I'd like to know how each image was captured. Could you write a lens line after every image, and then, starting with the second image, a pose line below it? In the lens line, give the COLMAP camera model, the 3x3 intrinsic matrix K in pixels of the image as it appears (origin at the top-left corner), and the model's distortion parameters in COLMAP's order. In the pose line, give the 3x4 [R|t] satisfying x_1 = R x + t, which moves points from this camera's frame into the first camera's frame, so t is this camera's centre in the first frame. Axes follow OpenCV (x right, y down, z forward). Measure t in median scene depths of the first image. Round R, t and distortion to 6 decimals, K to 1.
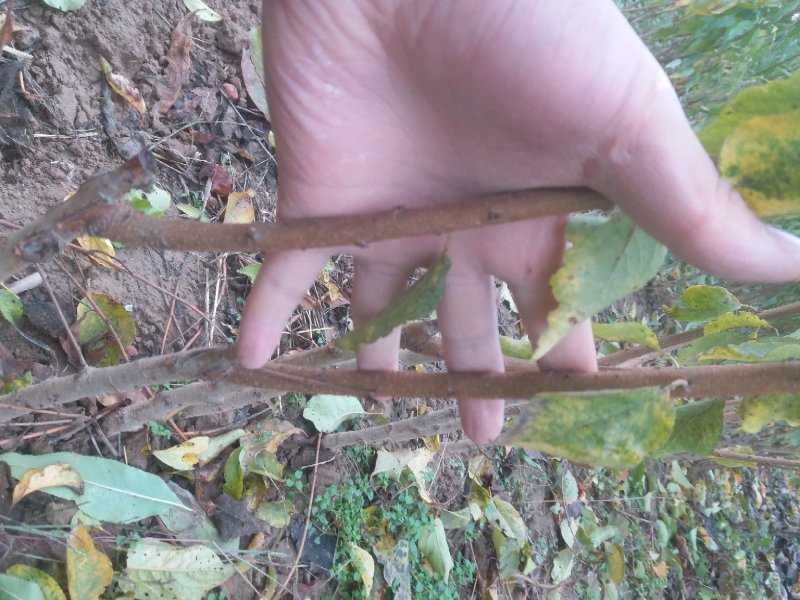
lens RADIAL K [[659.1, 0, 389.6], [0, 659.1, 306.2], [0, 0, 1]] dist [0.009738, -0.063154]
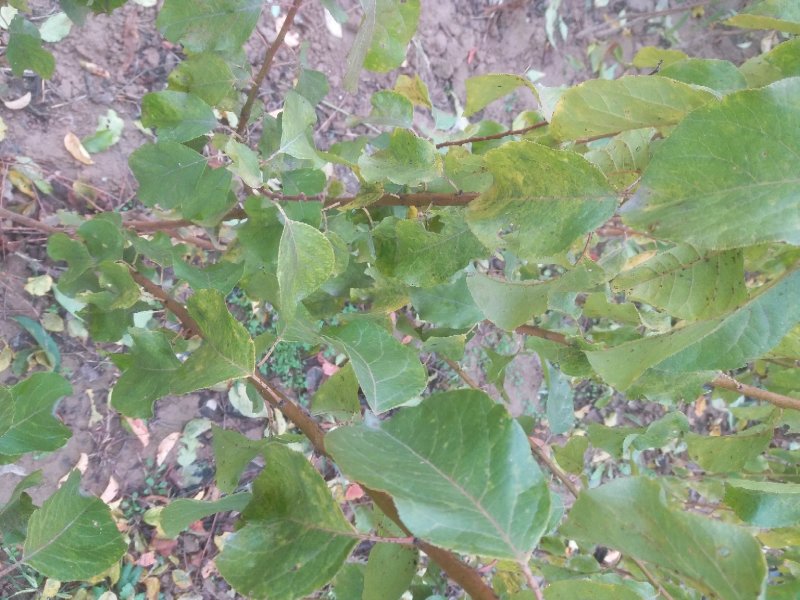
lens RADIAL K [[659.1, 0, 399.7], [0, 659.1, 302.2], [0, 0, 1]] dist [0.009738, -0.063154]
pose [[0.915065, 0.104723, -0.389474, 1.280574], [0.038949, 0.938239, 0.343787, -0.297635], [0.401422, -0.329757, 0.854471, -0.592709]]
